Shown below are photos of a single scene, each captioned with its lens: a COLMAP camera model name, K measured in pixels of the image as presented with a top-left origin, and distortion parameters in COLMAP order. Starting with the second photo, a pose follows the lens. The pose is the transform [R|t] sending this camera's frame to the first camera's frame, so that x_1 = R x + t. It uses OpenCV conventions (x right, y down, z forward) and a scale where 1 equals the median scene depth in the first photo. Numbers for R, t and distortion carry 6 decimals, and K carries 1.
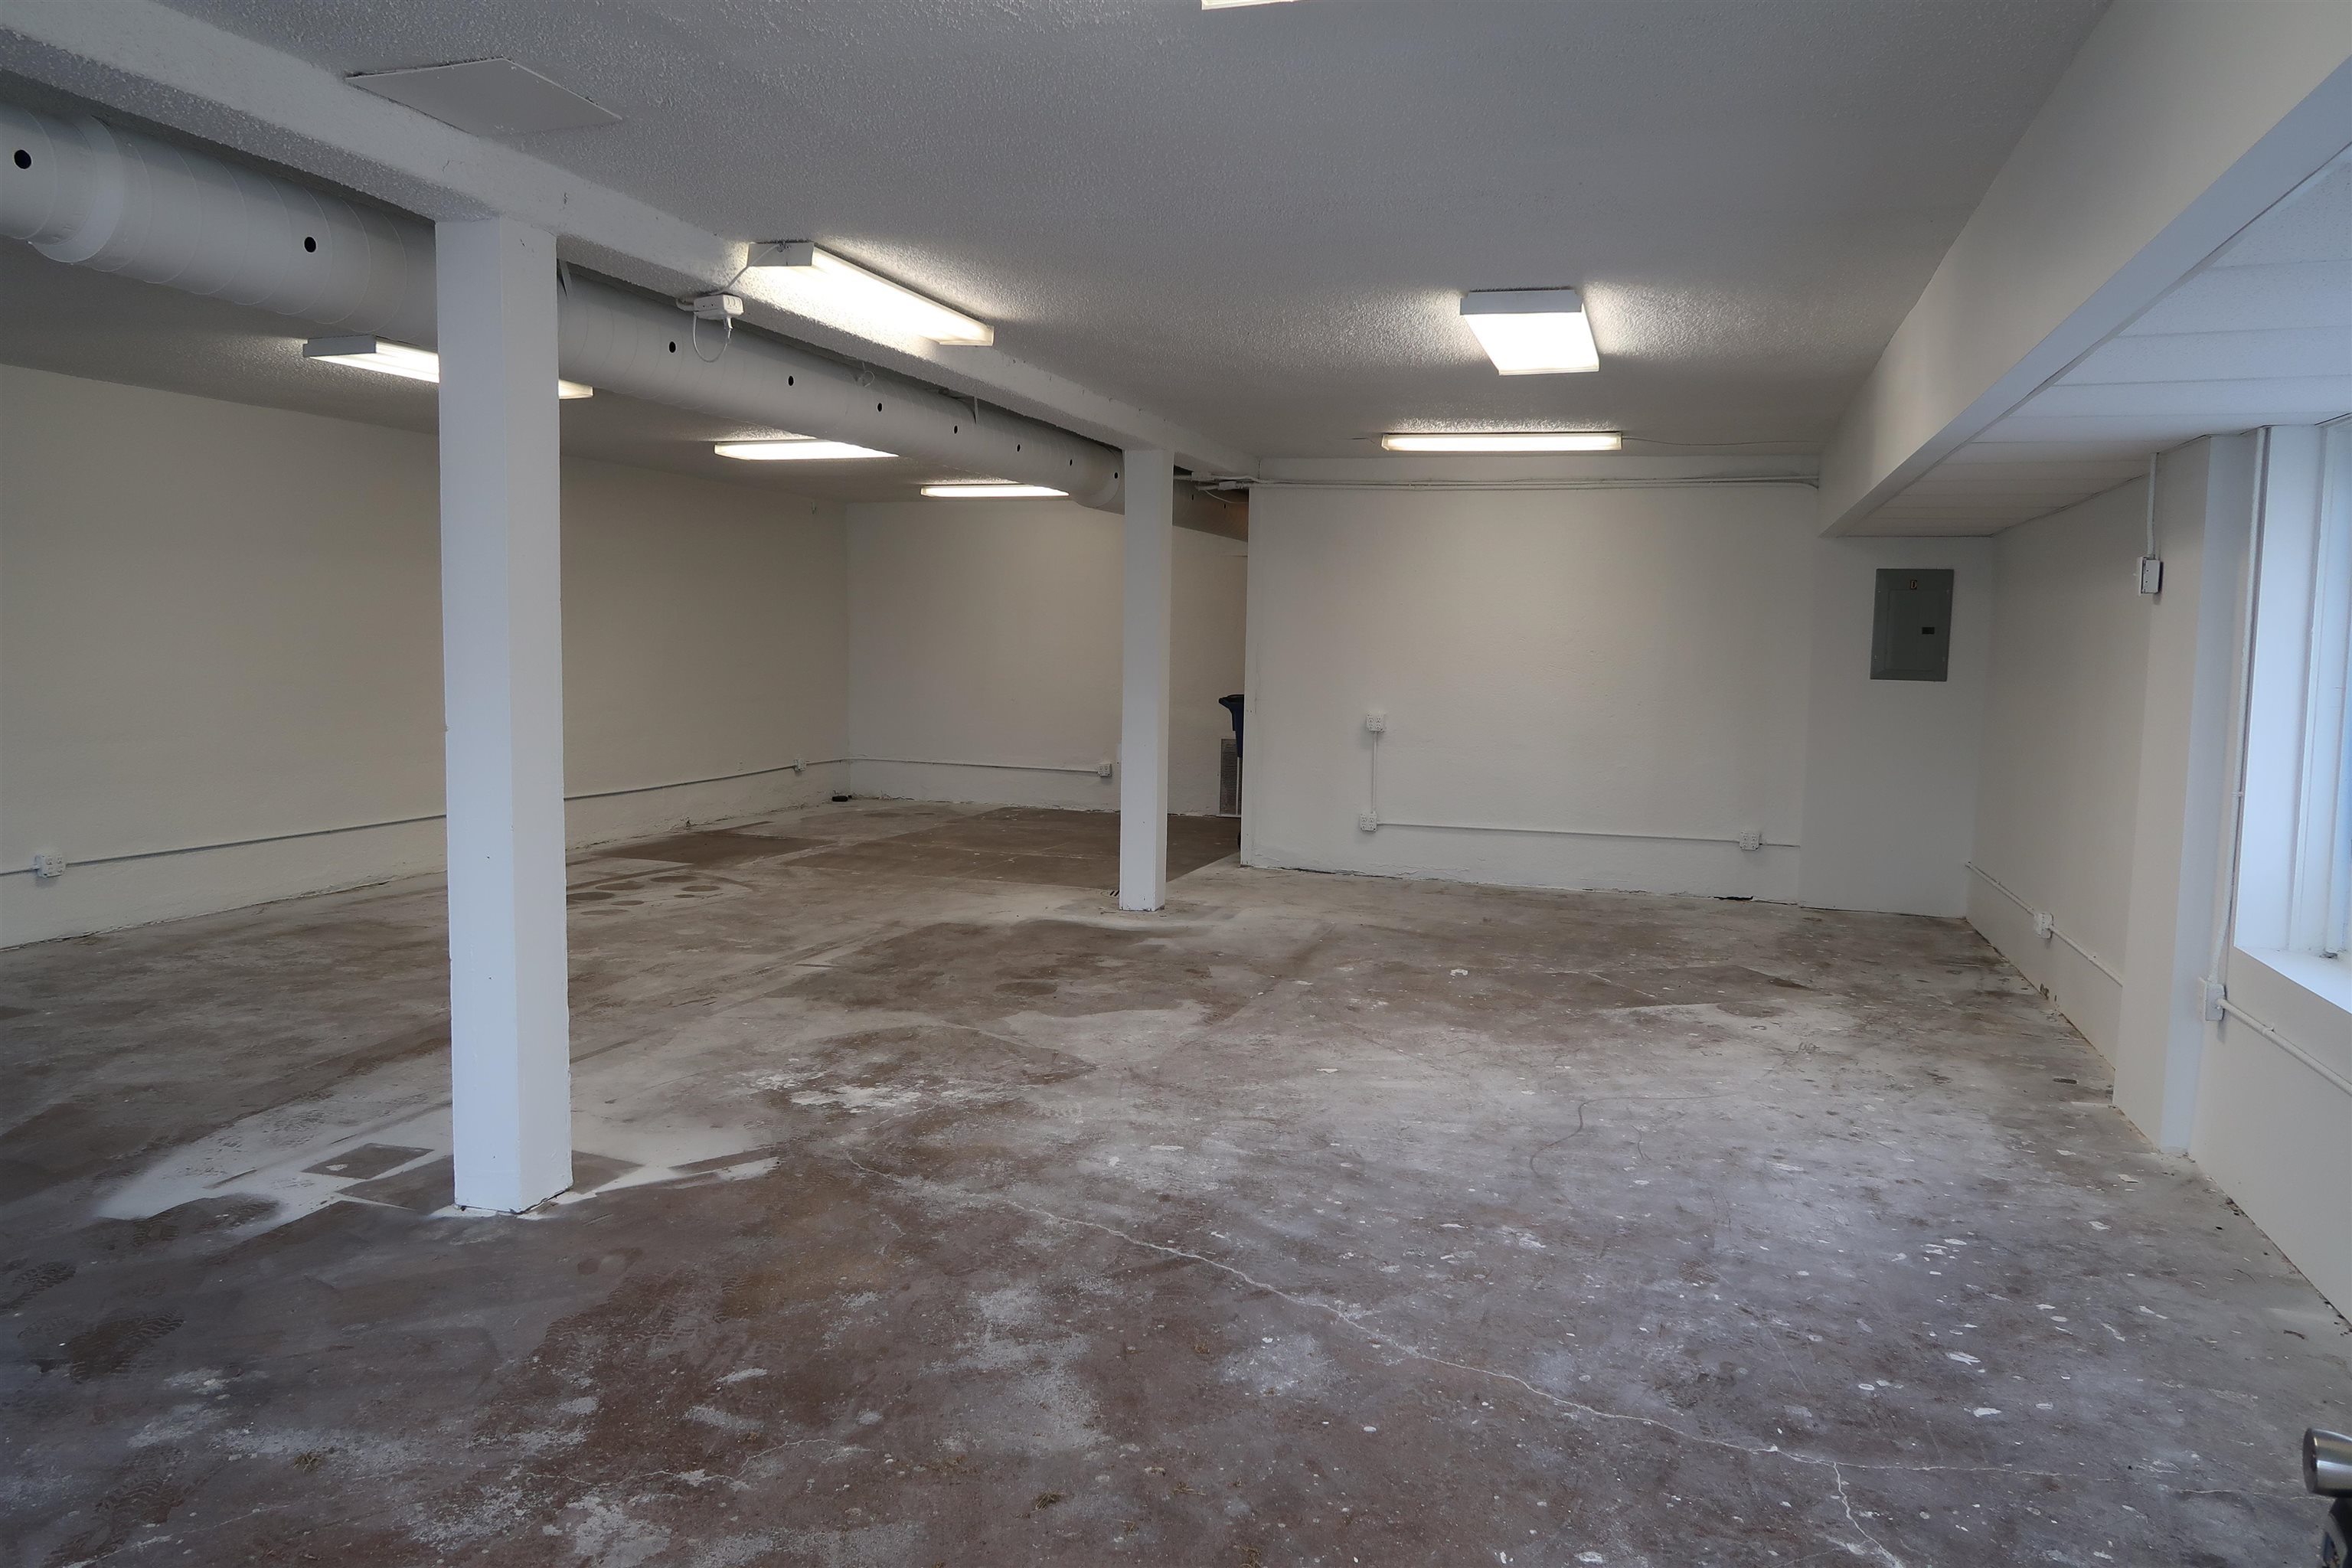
lens RADIAL K [[1626.2, 0, 1177.1], [0, 1626.2, 778.1], [0, 0, 1]] dist [-0.021362, 0.007544]
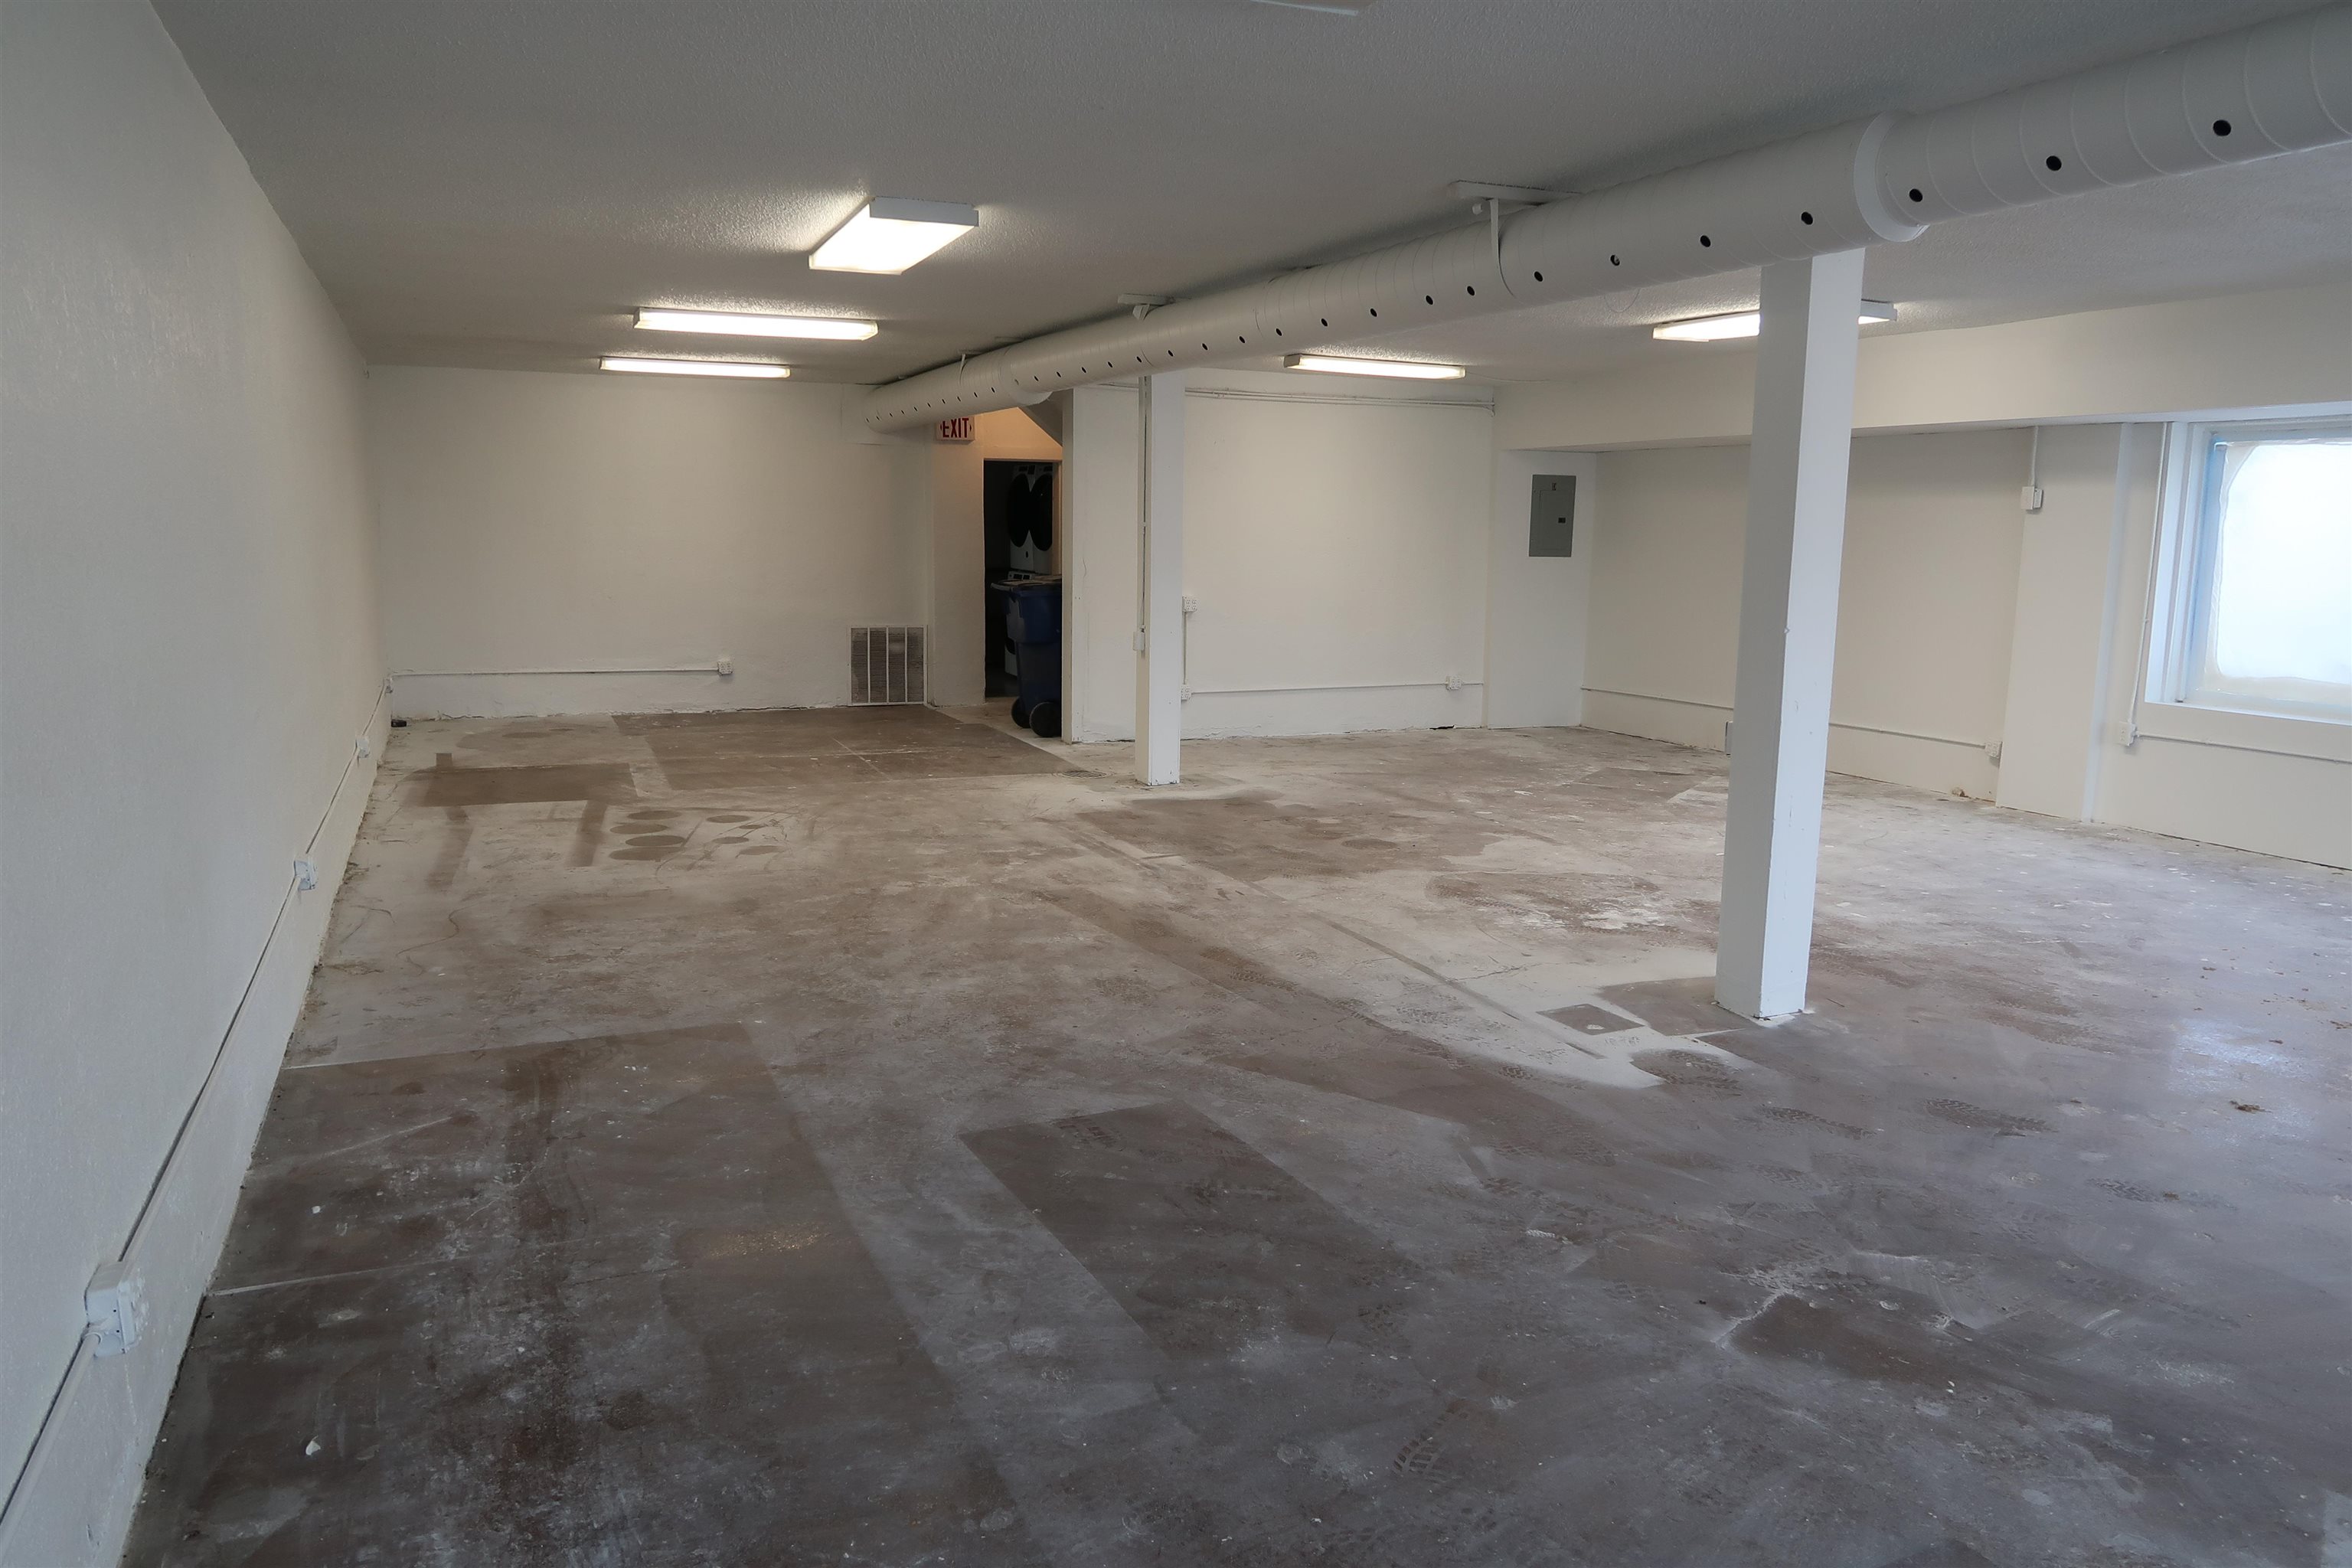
lens RADIAL K [[1626.2, 0, 1173.4], [0, 1626.2, 769.2], [0, 0, 1]] dist [-0.021362, 0.007544]
pose [[0.751313, -0.106294, 0.651330, -1.471804], [0.058245, 0.993773, 0.094992, -0.064527], [-0.657371, -0.033432, 0.752825, 0.346187]]
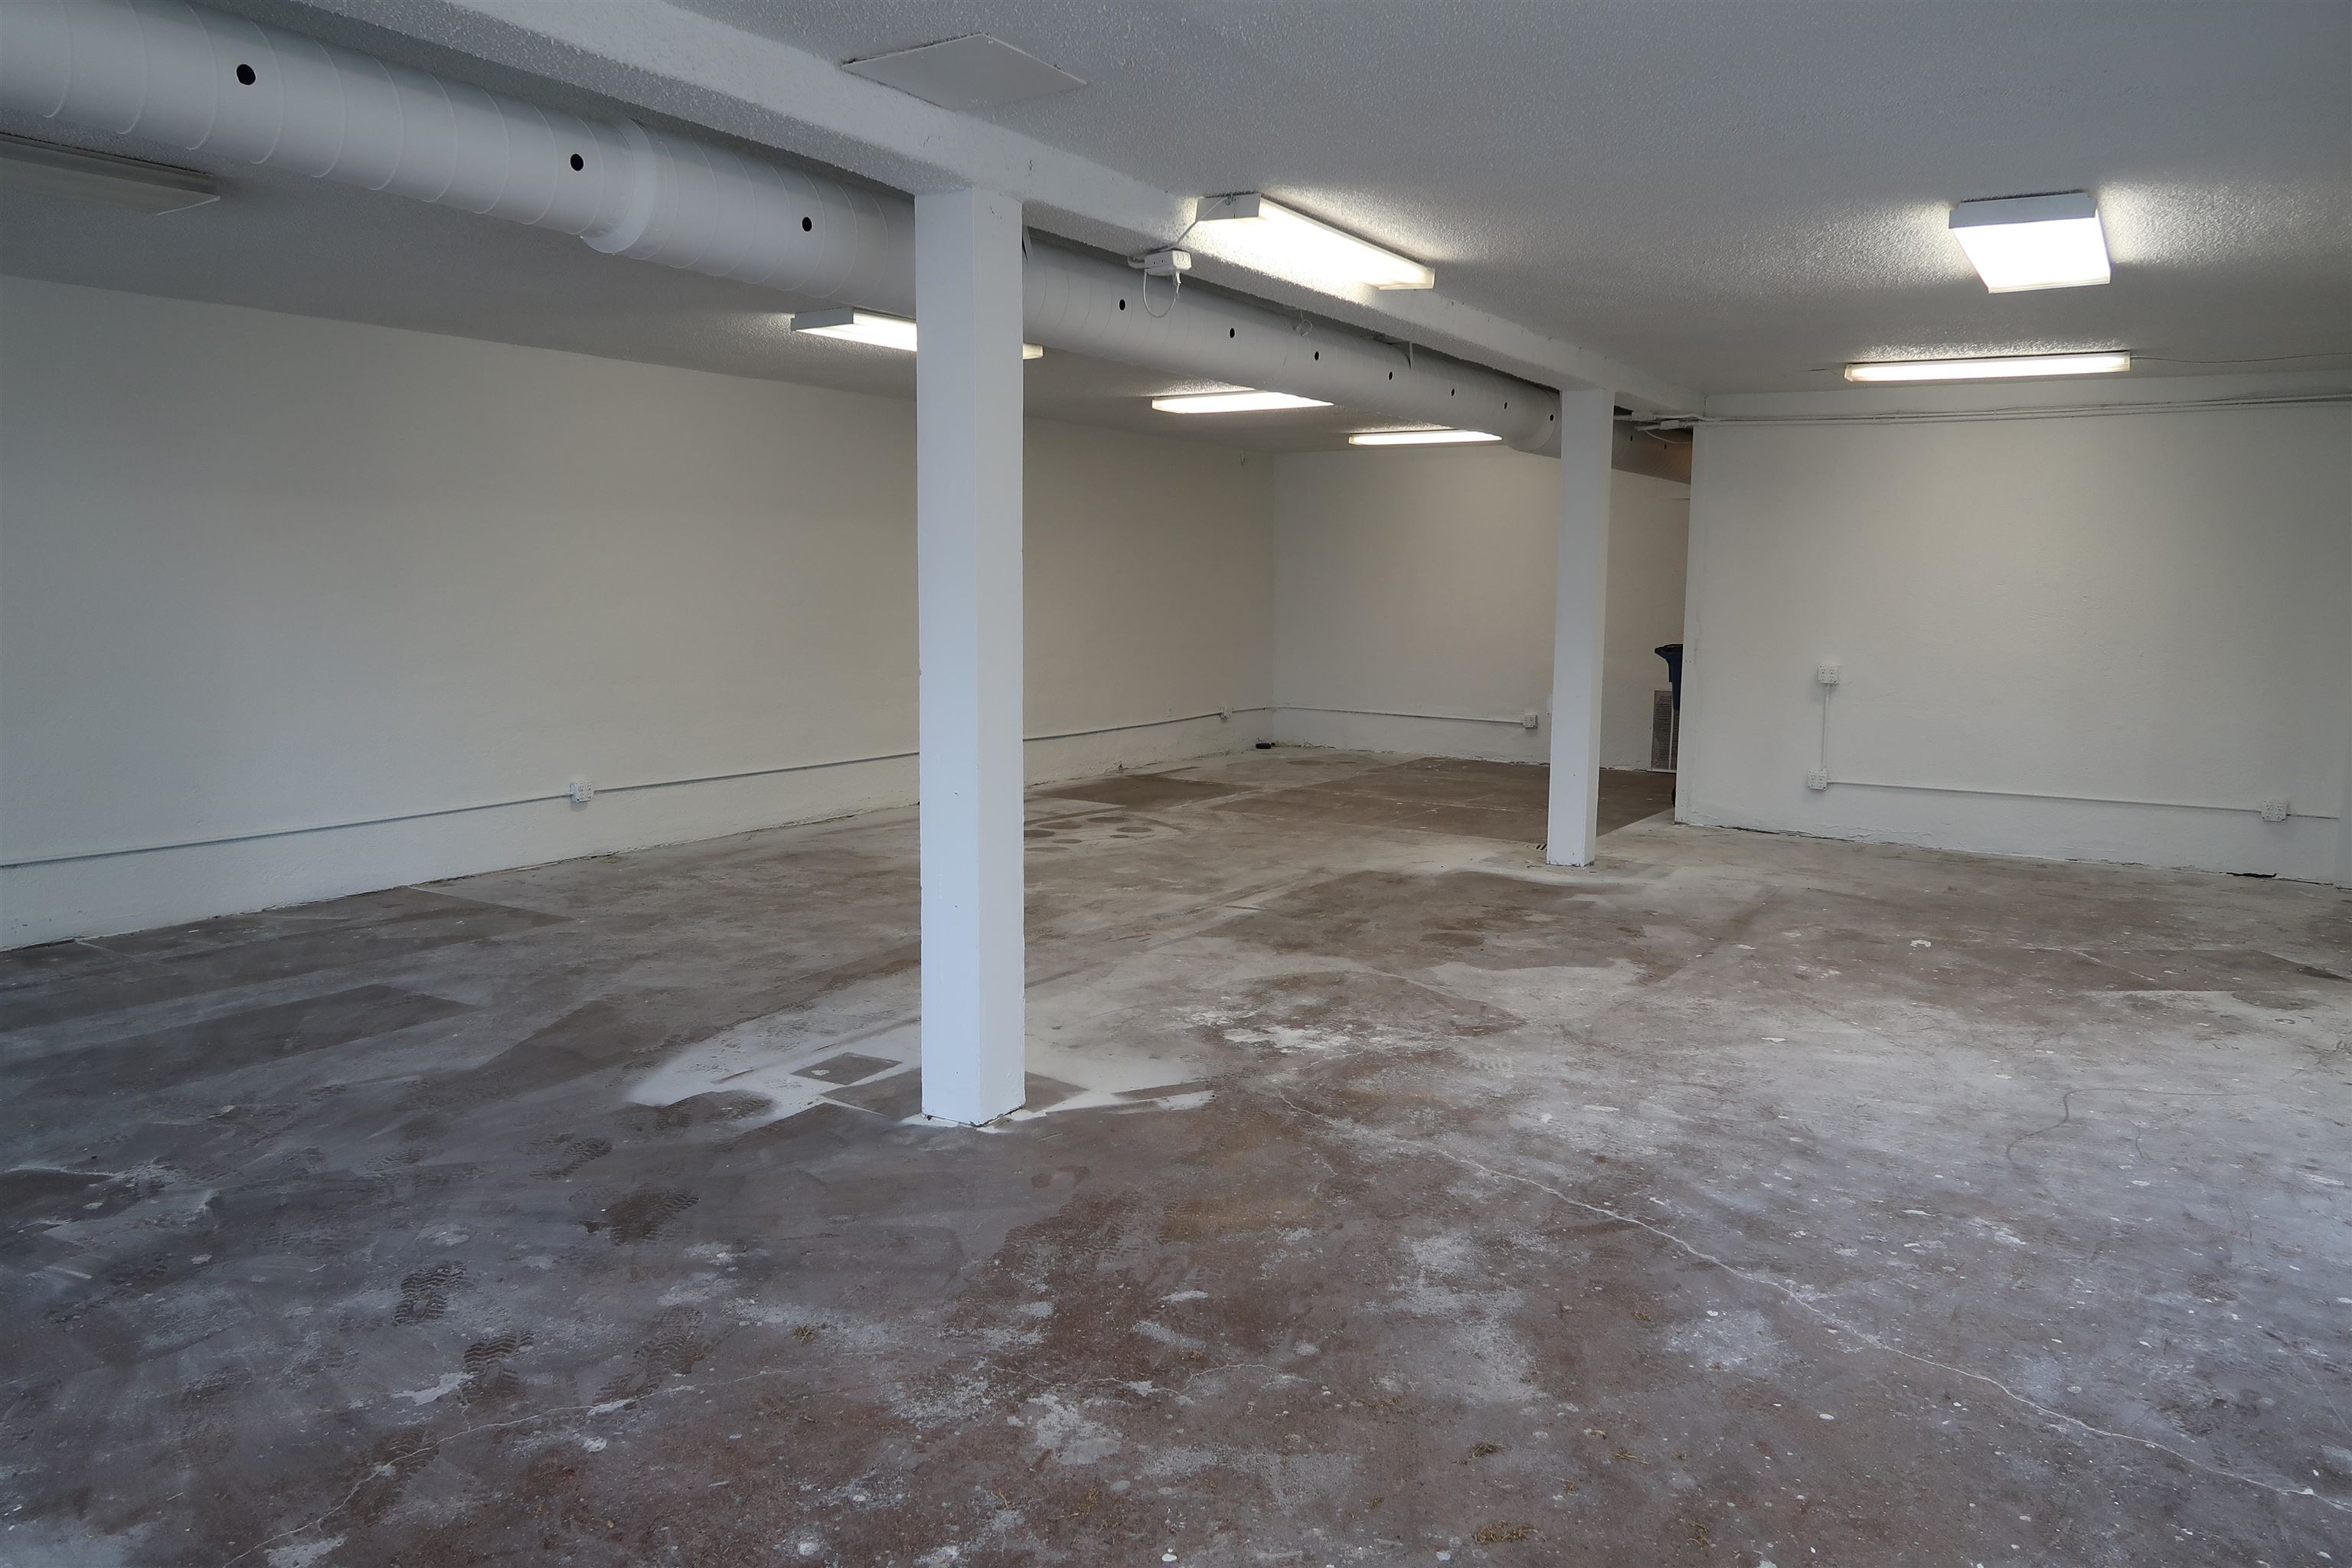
lens RADIAL K [[1626.2, 0, 1177.3], [0, 1626.2, 776.4], [0, 0, 1]] dist [-0.021362, 0.007544]
pose [[0.967893, 0.021689, -0.250425, -0.013497], [-0.014320, 0.999410, 0.031211, 0.002082], [0.250954, -0.026622, 0.967633, -0.000574]]
